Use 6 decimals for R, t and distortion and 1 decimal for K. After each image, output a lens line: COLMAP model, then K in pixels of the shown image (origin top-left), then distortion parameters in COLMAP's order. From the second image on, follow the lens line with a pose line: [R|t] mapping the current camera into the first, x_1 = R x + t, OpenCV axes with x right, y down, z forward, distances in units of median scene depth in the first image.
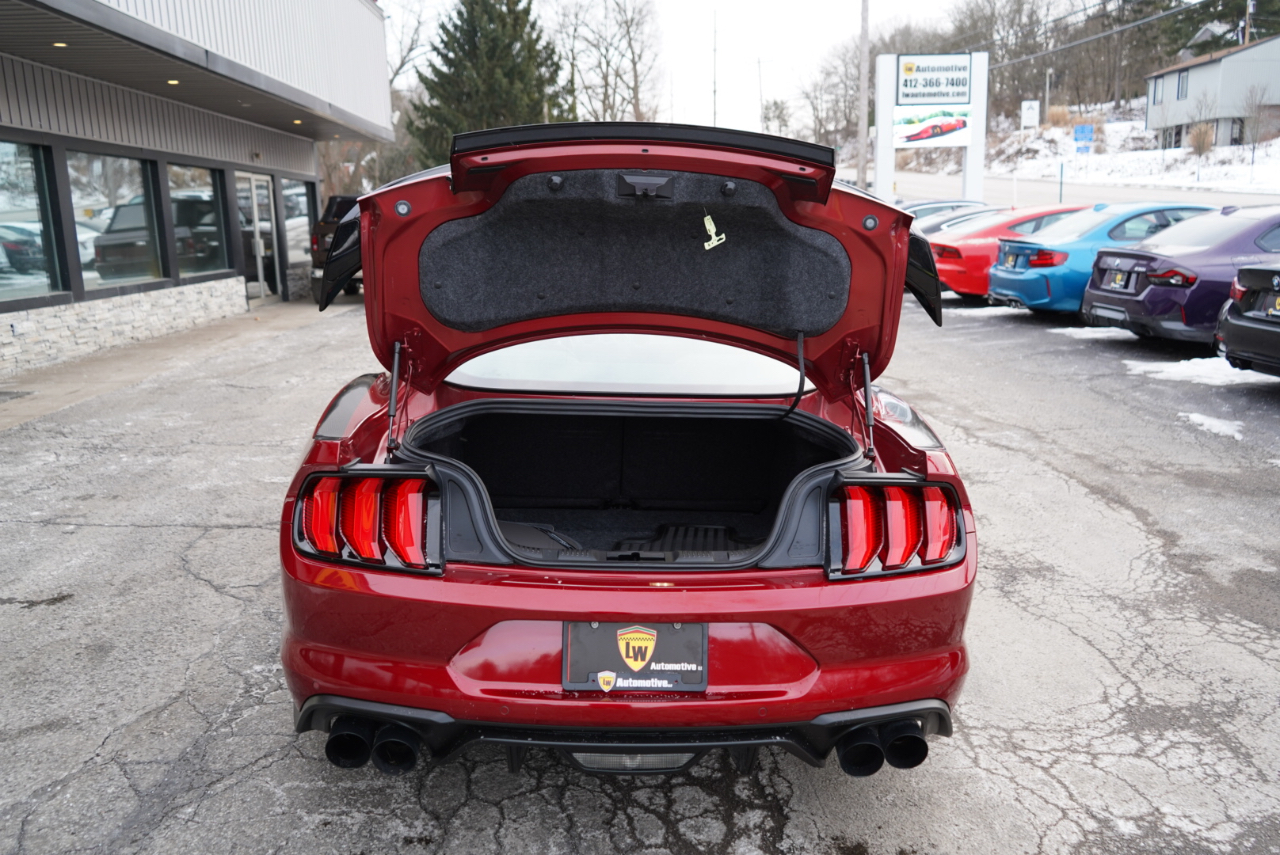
lens RADIAL K [[1028.1, 0, 638.1], [0, 1028.1, 425.5], [0, 0, 1]] dist [-0.010257, 0.010496]
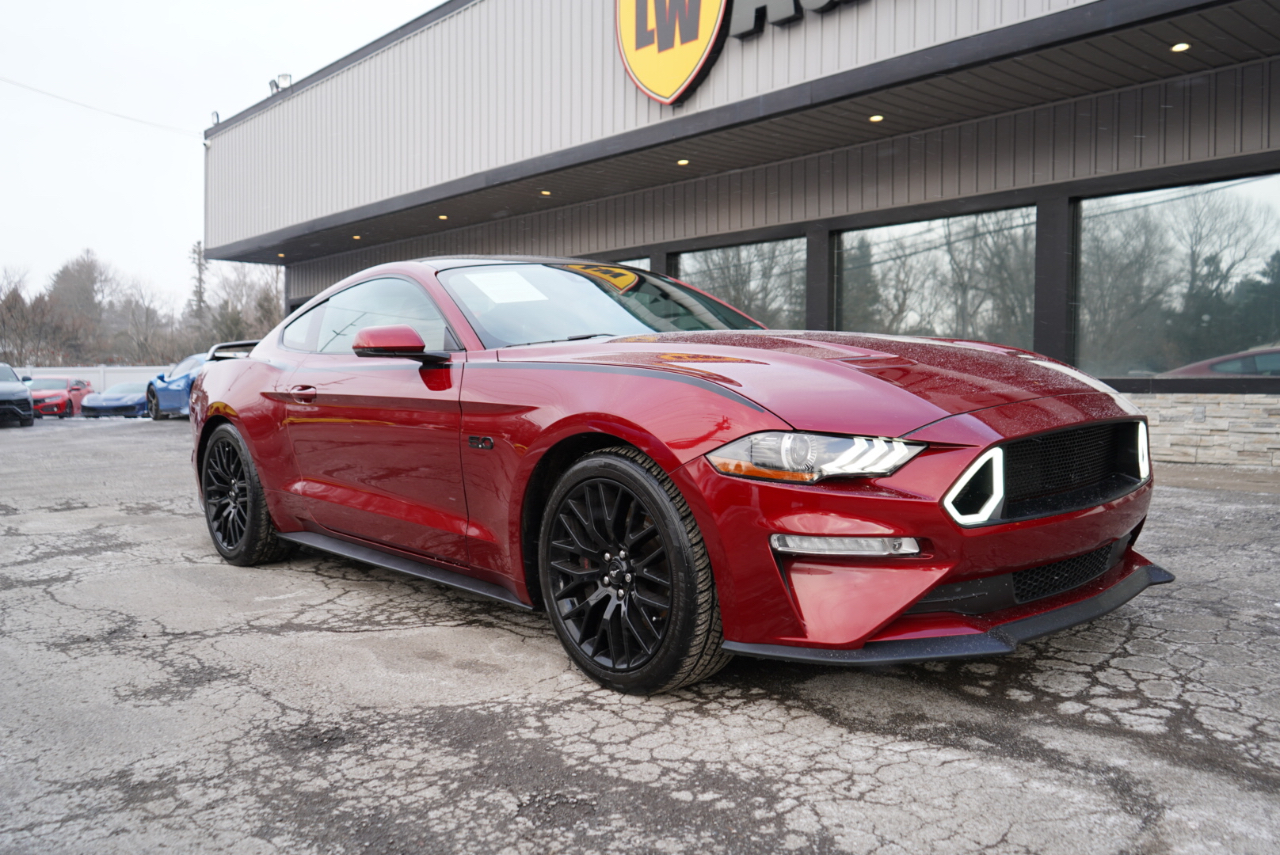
lens RADIAL K [[1028.1, 0, 639.4], [0, 1028.1, 414.0], [0, 0, 1]] dist [-0.010257, 0.010496]
pose [[-0.773822, 0.039108, -0.632195, 0.501819], [-0.112169, 0.973856, 0.197542, -0.210626], [0.623392, 0.223775, -0.749204, 1.672877]]
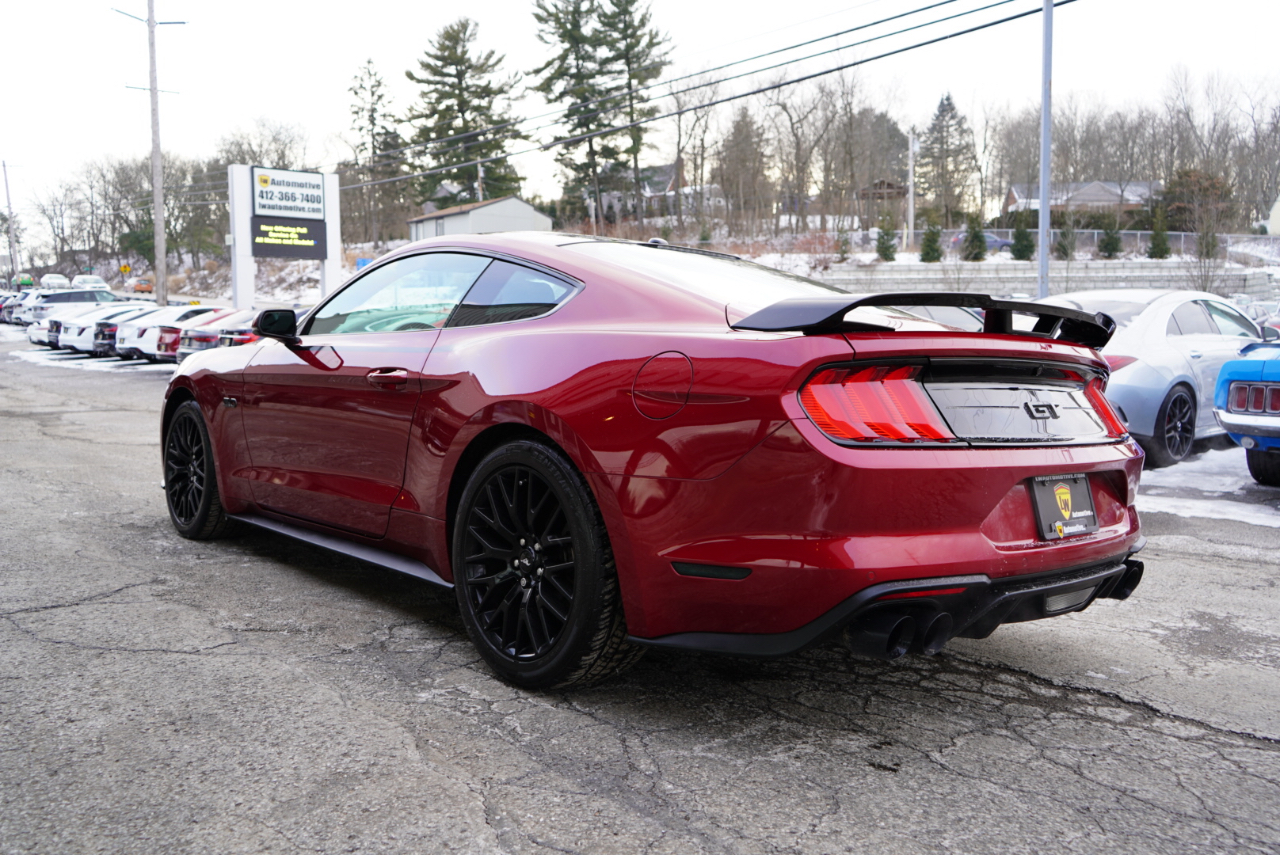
lens RADIAL K [[1028.1, 0, 640.3], [0, 1028.1, 428.4], [0, 0, 1]] dist [-0.010257, 0.010496]
pose [[0.769600, -0.034930, 0.637570, -0.520546], [0.112945, 0.990205, -0.082085, 0.080531], [-0.628457, 0.135183, 0.766007, 0.176990]]
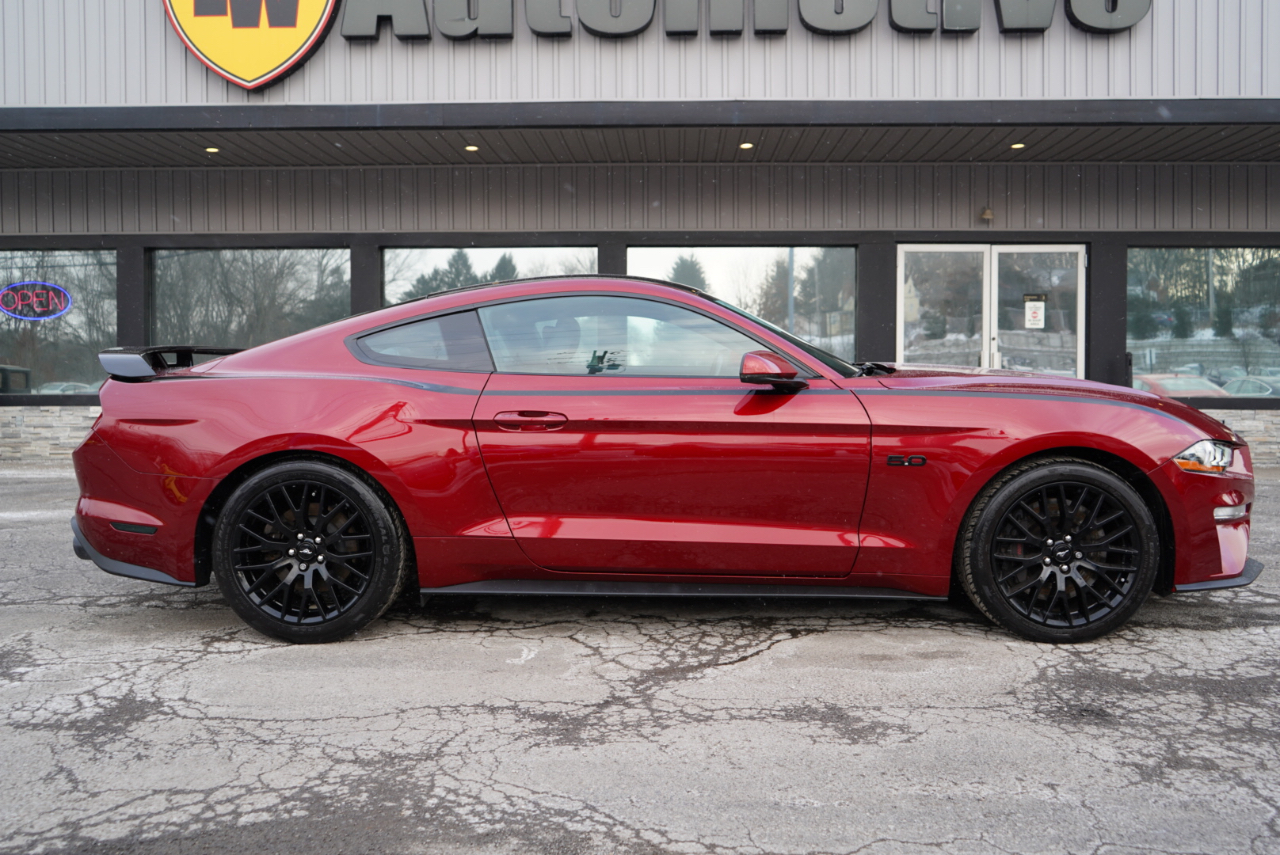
lens RADIAL K [[1028.1, 0, 636.0], [0, 1028.1, 422.0], [0, 0, 1]] dist [-0.010257, 0.010496]
pose [[-0.074700, 0.046673, -0.996113, 0.924350], [-0.198774, 0.978161, 0.060738, -0.084390], [0.977194, 0.202539, -0.063792, 0.965402]]
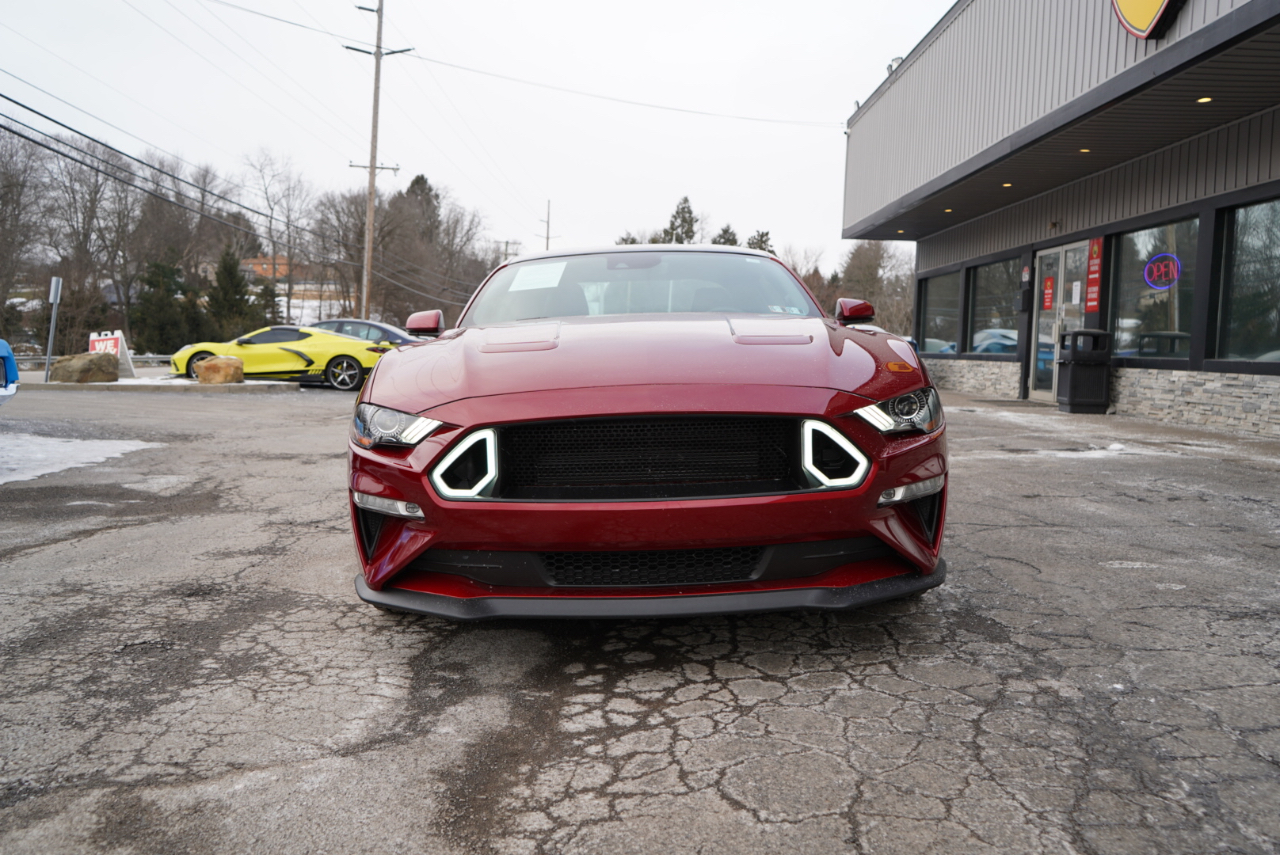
lens RADIAL K [[1028.1, 0, 639.9], [0, 1028.1, 426.8], [0, 0, 1]] dist [-0.010257, 0.010496]
pose [[-0.999259, -0.004717, 0.038202, -0.058173], [0.006052, 0.960866, 0.276948, -0.264498], [-0.038014, 0.276974, -0.960125, 1.921432]]
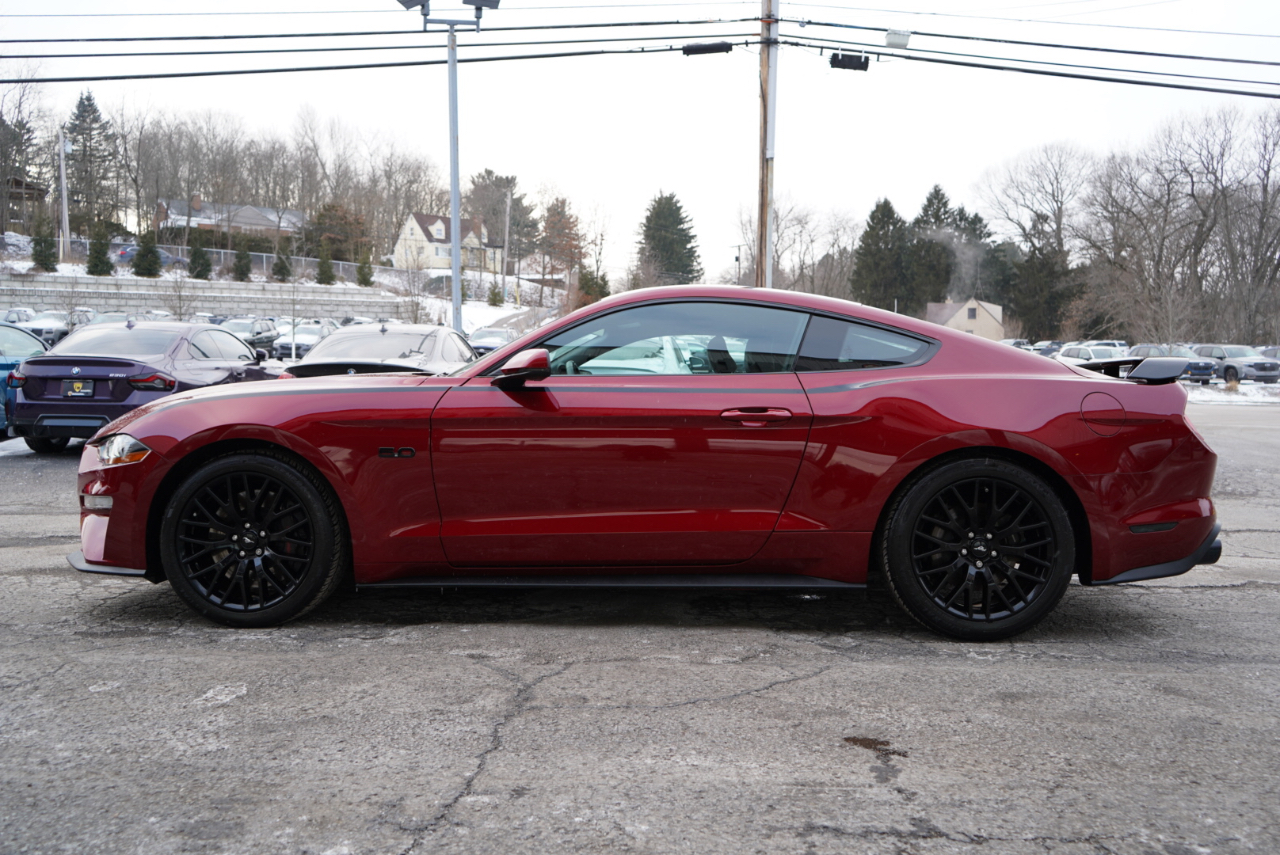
lens RADIAL K [[1028.1, 0, 639.8], [0, 1028.1, 425.4], [0, 0, 1]] dist [-0.010257, 0.010496]
pose [[0.069573, -0.044014, 0.996605, -0.995006], [0.195502, 0.980255, 0.029644, -0.065648], [-0.978232, 0.192776, 0.076804, 0.849949]]
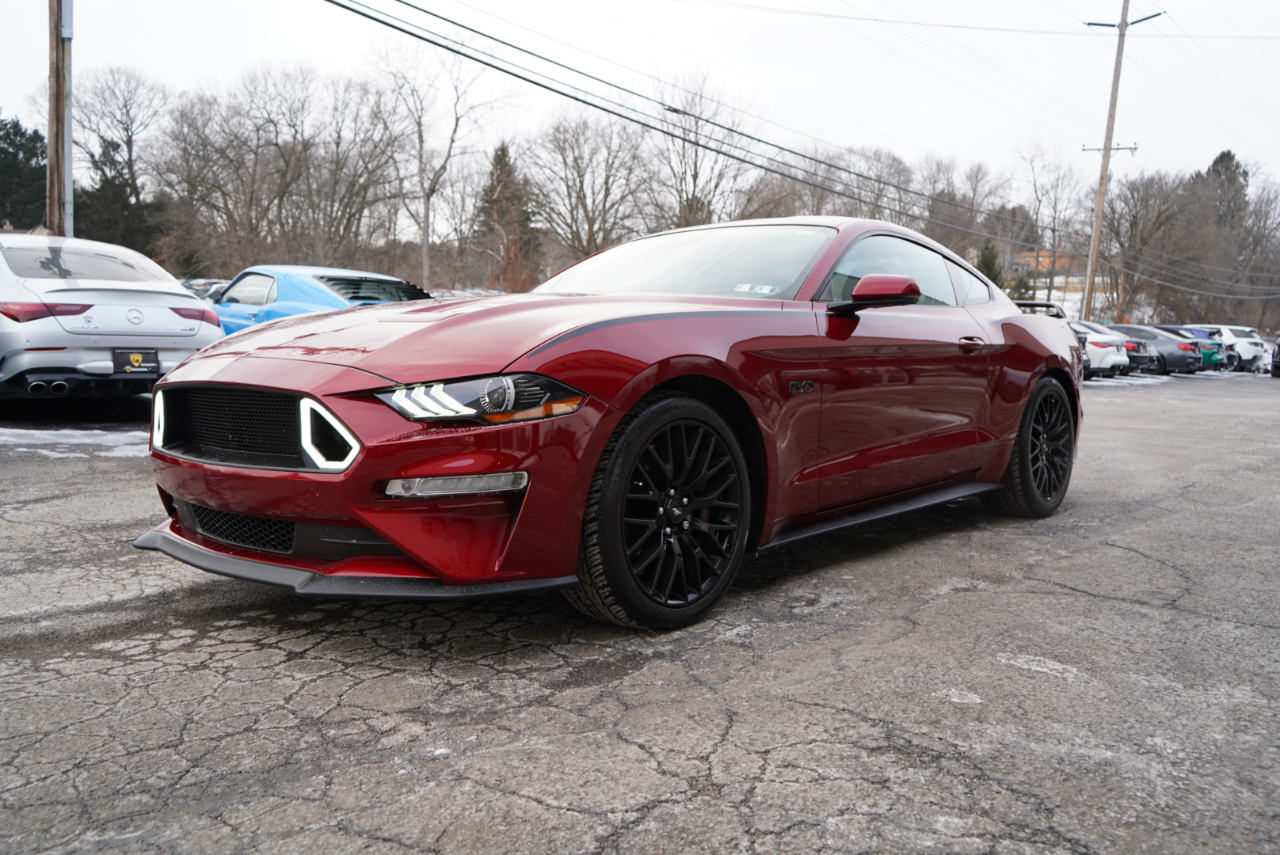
lens RADIAL K [[1028.1, 0, 637.6], [0, 1028.1, 427.0], [0, 0, 1]] dist [-0.010257, 0.010496]
pose [[-0.717917, -0.078743, 0.691661, -0.615524], [0.120279, 0.964607, 0.234661, -0.205975], [-0.685659, 0.251660, -0.683037, 1.643647]]
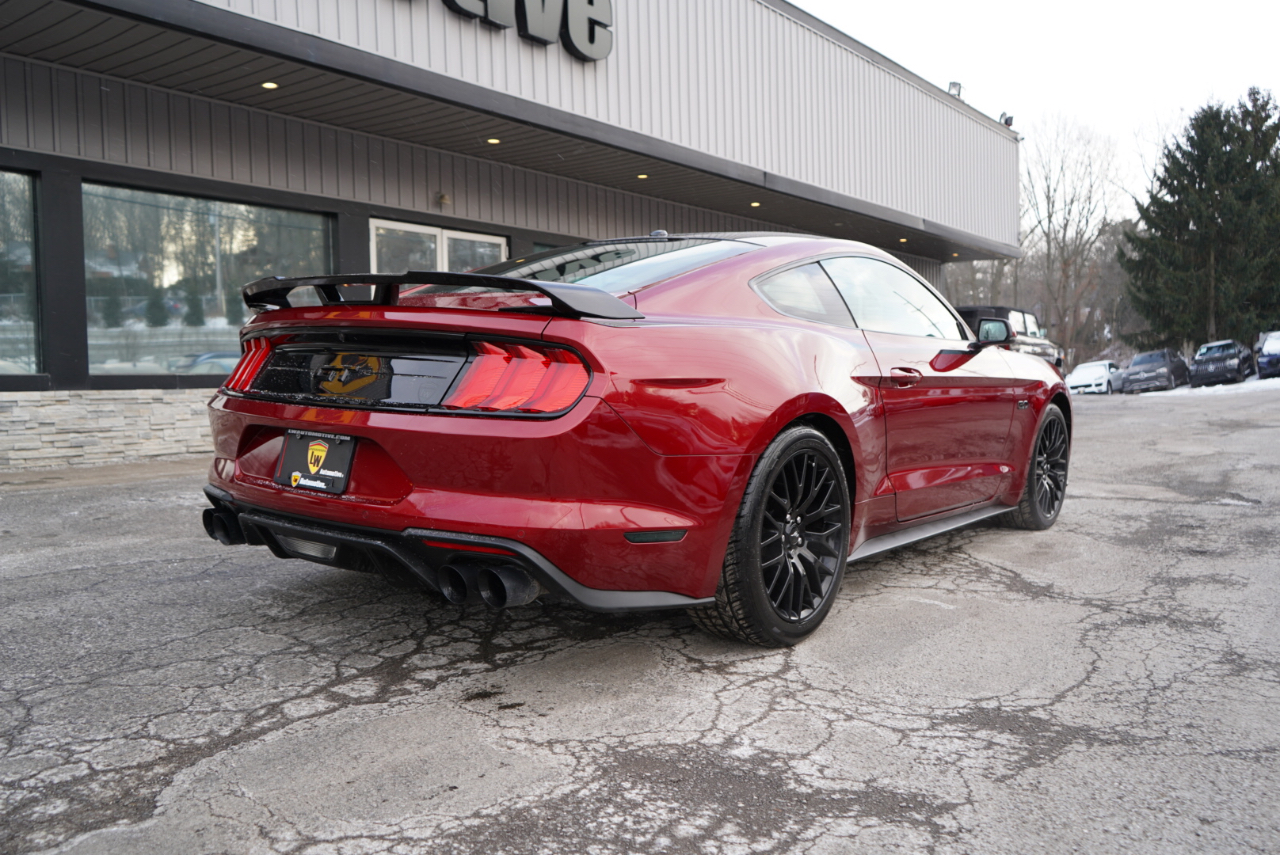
lens RADIAL K [[1028.1, 0, 641.3], [0, 1028.1, 426.8], [0, 0, 1]] dist [-0.010257, 0.010496]
pose [[0.767502, 0.041058, -0.639730, 0.518042], [-0.130829, 0.986975, -0.093614, 0.113146], [0.627554, 0.155544, 0.762877, 0.123671]]
